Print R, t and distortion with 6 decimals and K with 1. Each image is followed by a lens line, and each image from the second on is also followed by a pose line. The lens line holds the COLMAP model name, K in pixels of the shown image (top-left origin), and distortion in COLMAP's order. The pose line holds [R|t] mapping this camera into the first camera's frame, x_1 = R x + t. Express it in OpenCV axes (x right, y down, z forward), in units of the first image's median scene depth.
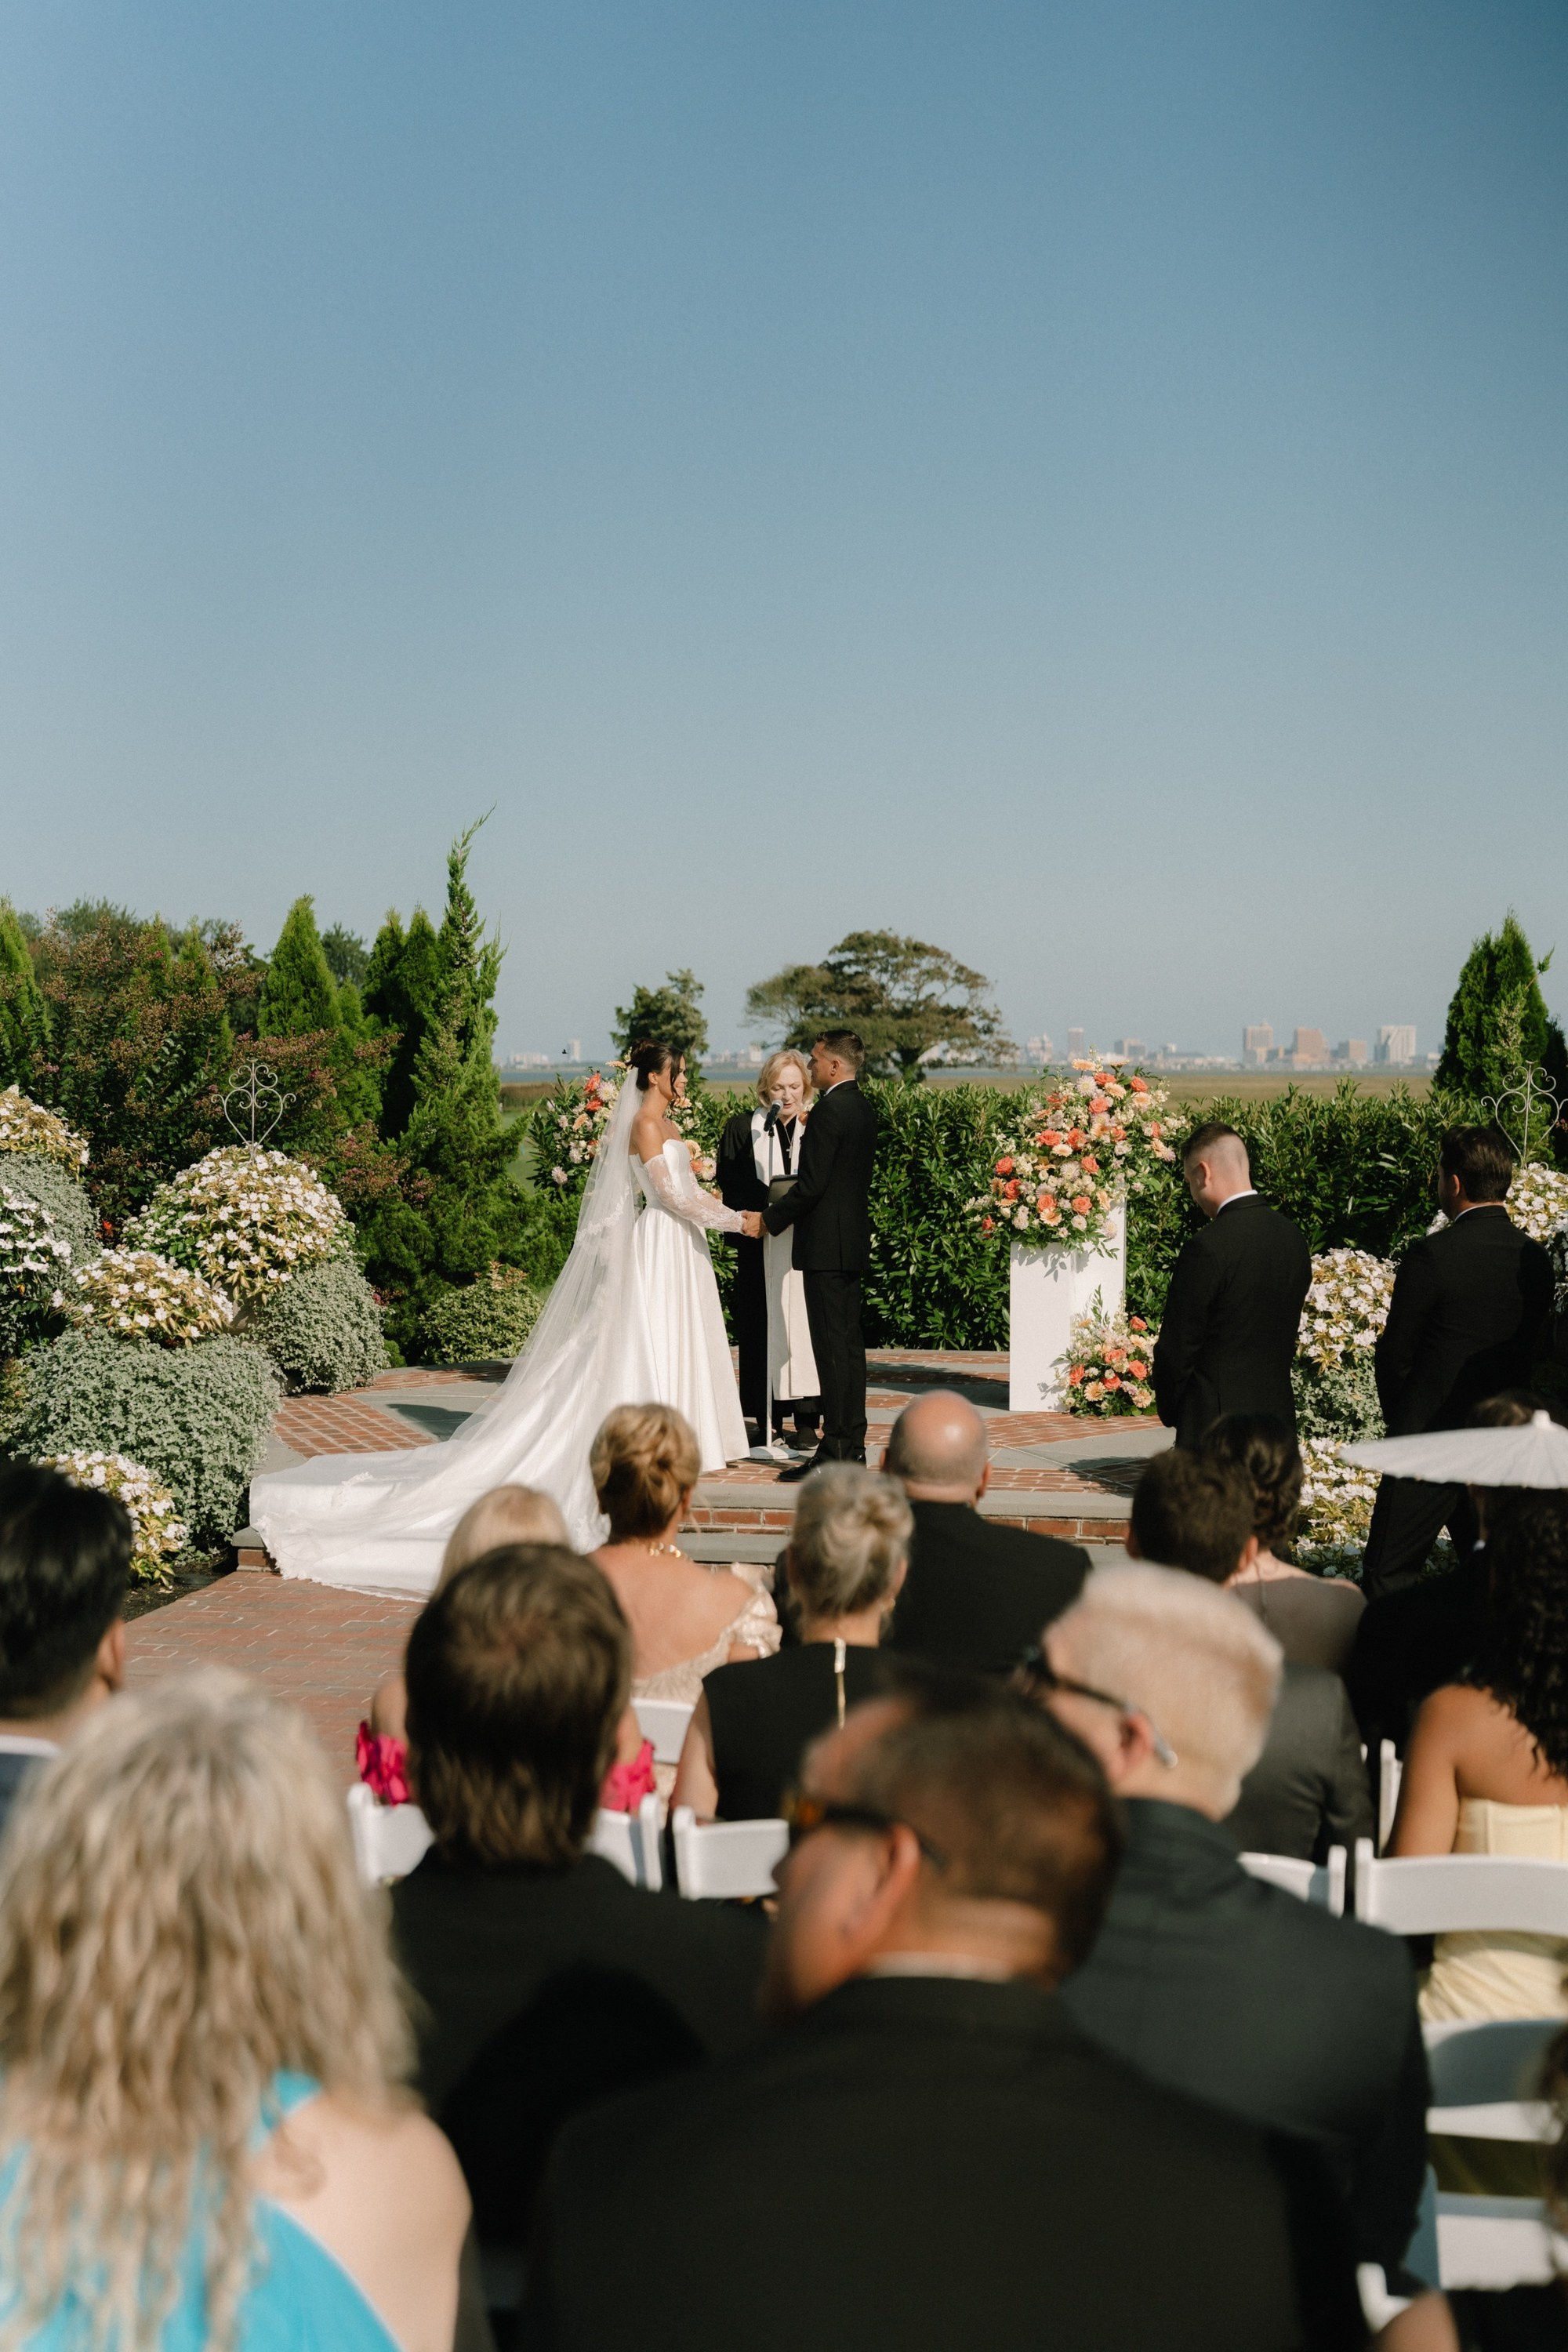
lens RADIAL K [[3264.5, 0, 799.4], [0, 3264.5, 1173.1], [0, 0, 1]] dist [-0.008597, 0.051778]
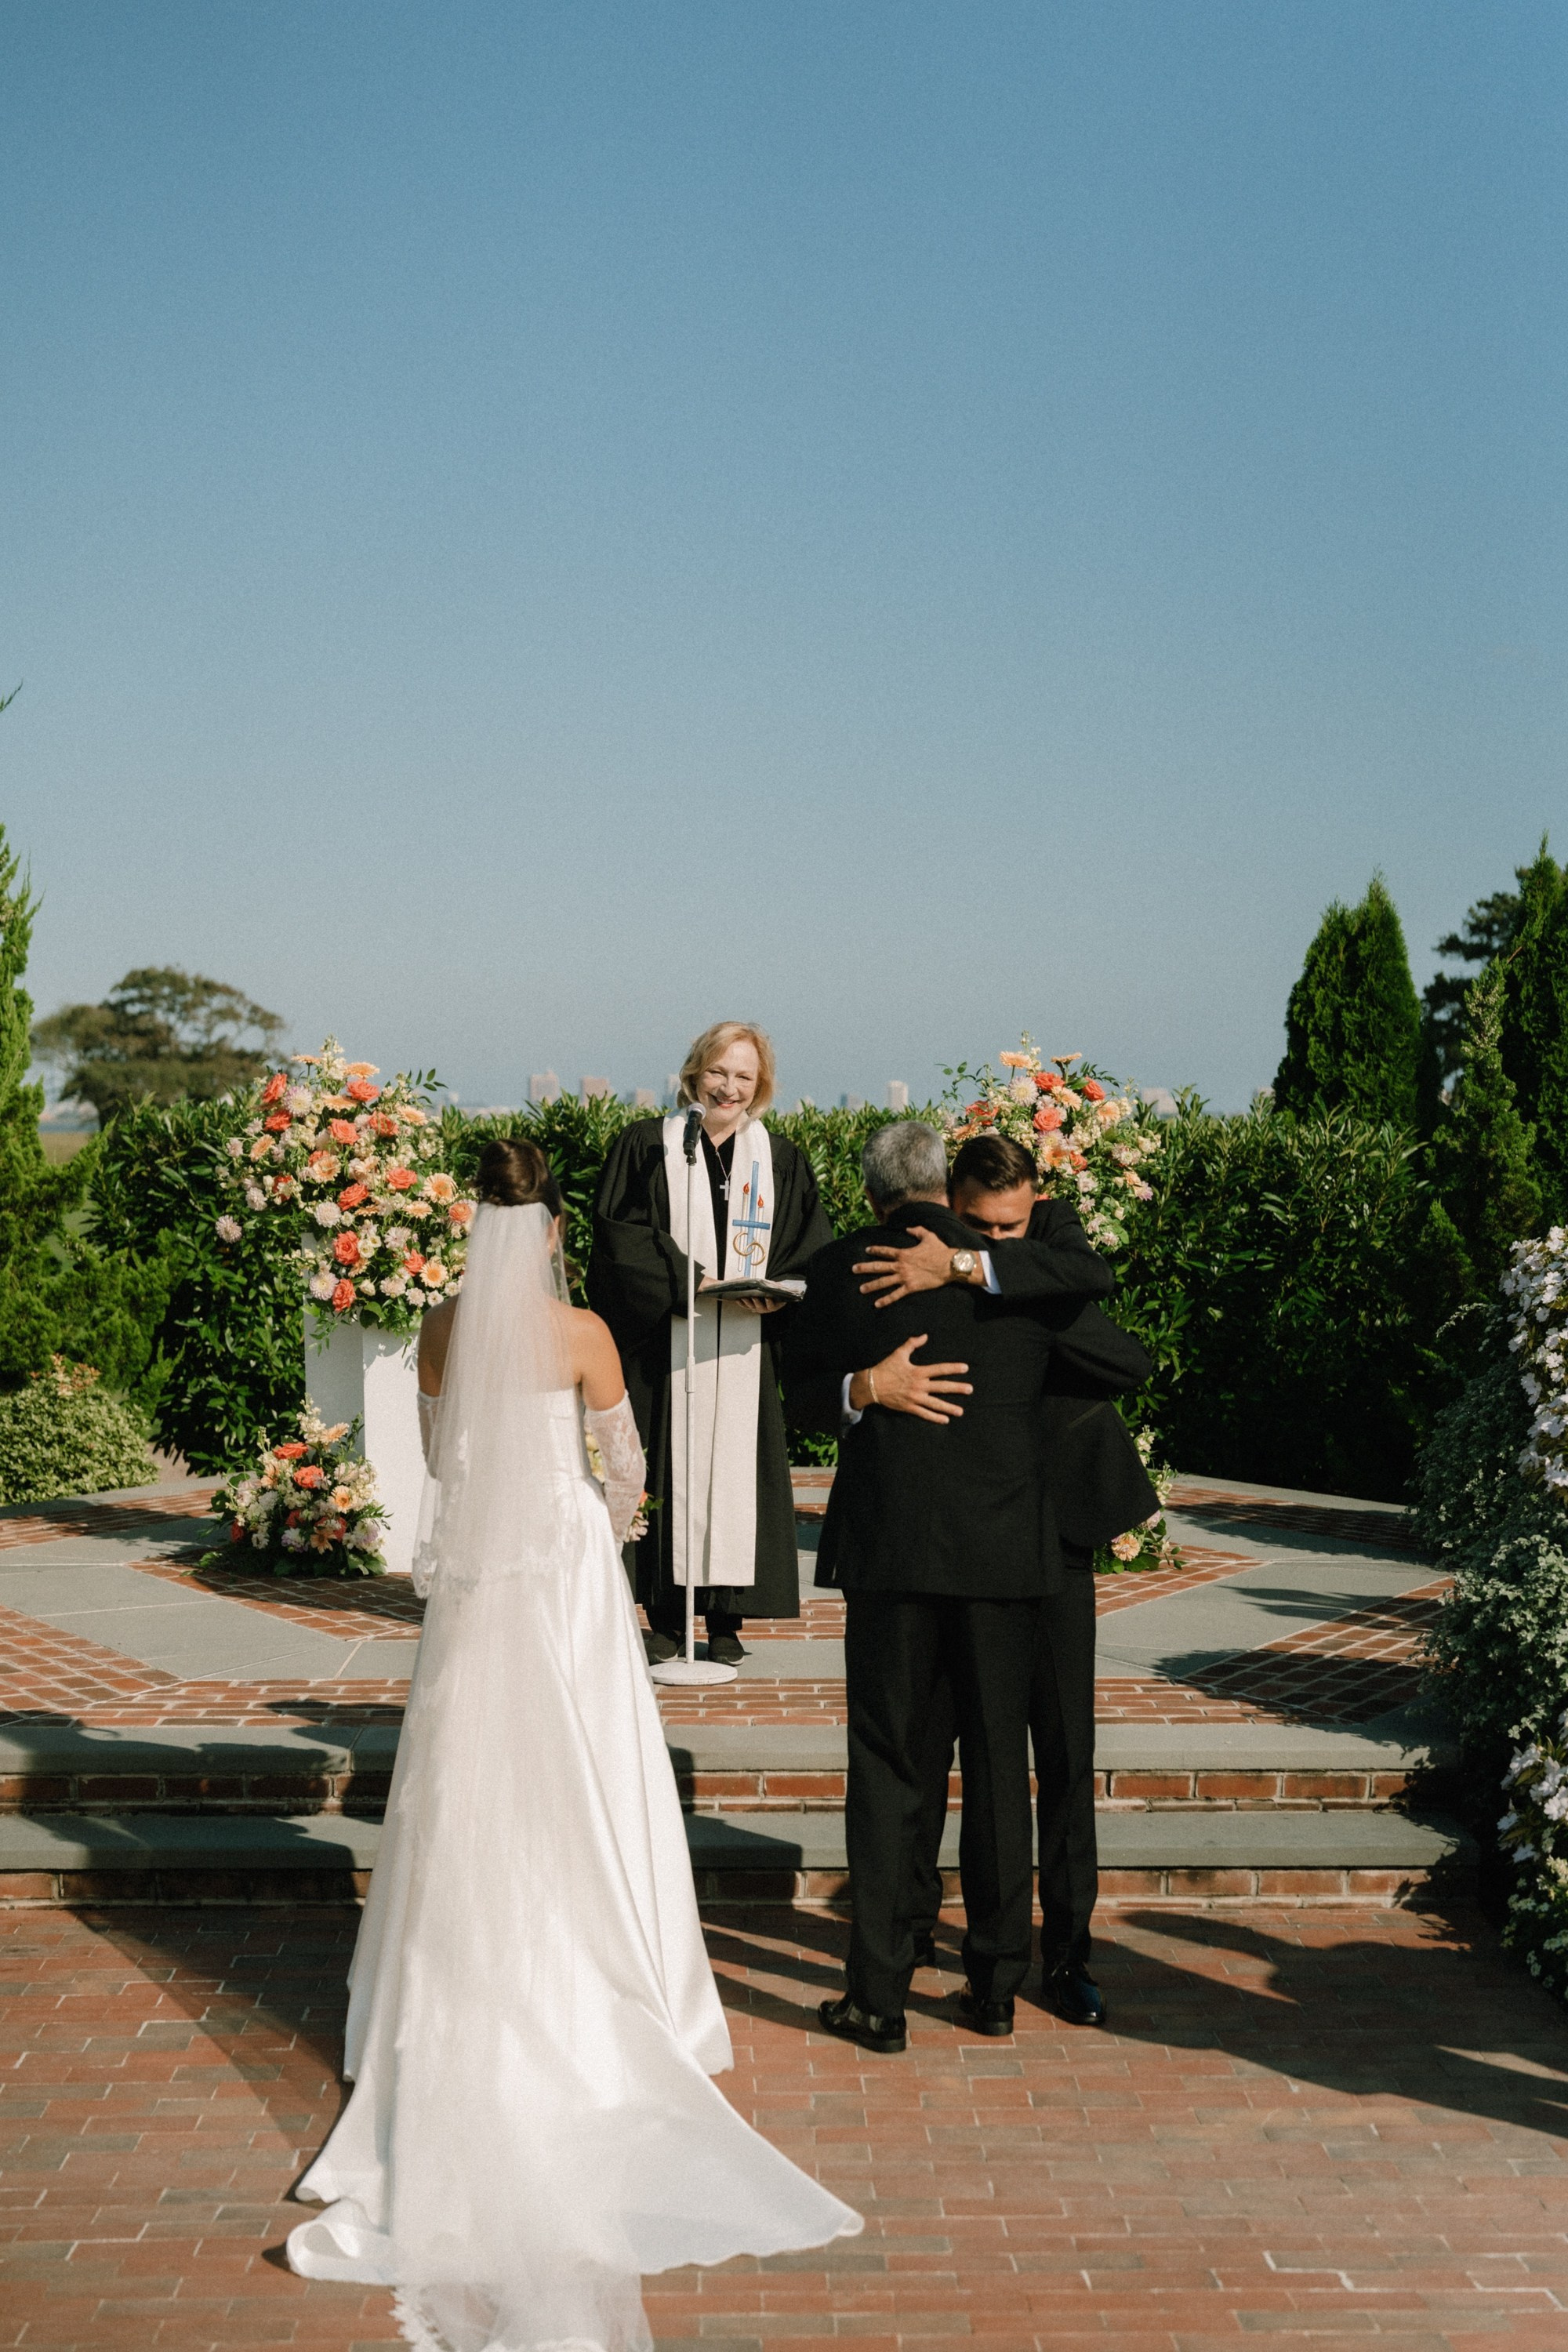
lens RADIAL K [[3353.4, 0, 765.0], [0, 3353.4, 1603.6], [0, 0, 1]] dist [0.002368, 0.072584]
pose [[0.978212, -0.030570, 0.205345, -0.094107], [0.007667, 0.993744, 0.111418, 0.001048], [-0.207467, -0.107416, 0.972327, 0.265268]]
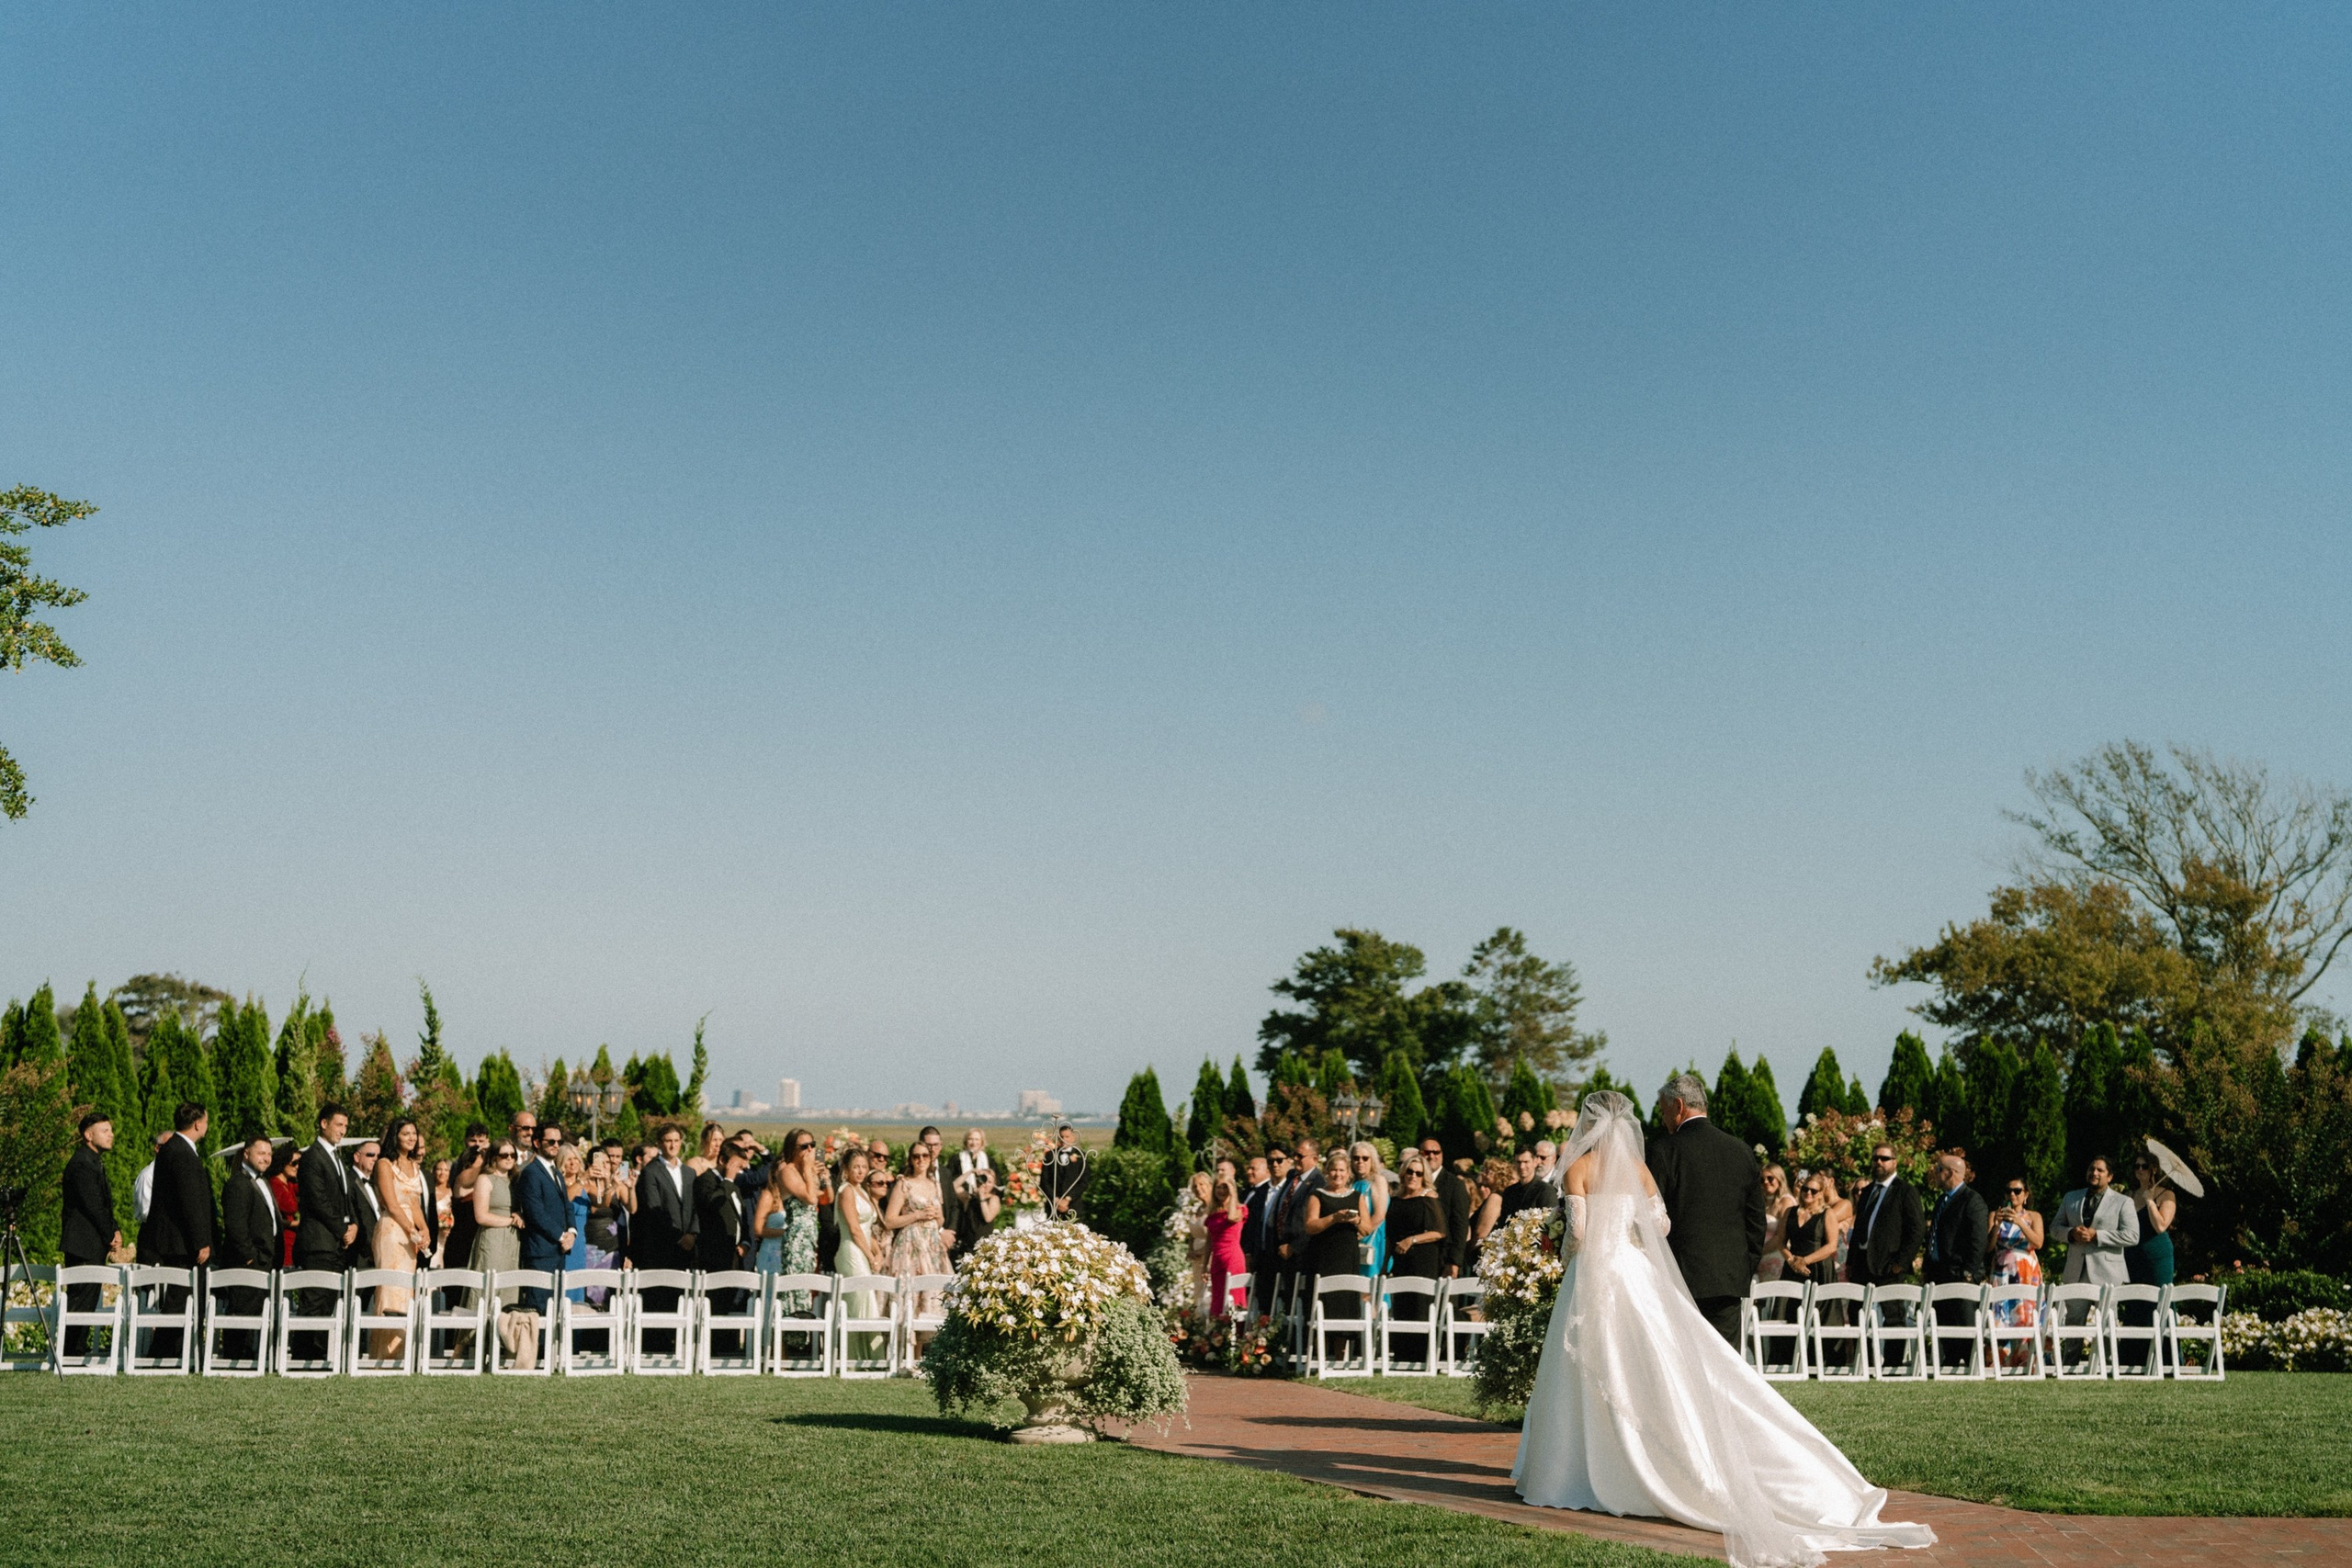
lens RADIAL K [[3414.8, 0, 1176.0], [0, 3414.8, 784.0], [0, 0, 1]] dist [-0.004253, 0.002101]
pose [[0.933779, 0.049327, 0.354434, -0.610218], [-0.003976, 0.991823, -0.127560, 0.025976], [-0.357828, 0.117703, 0.926340, -1.183091]]
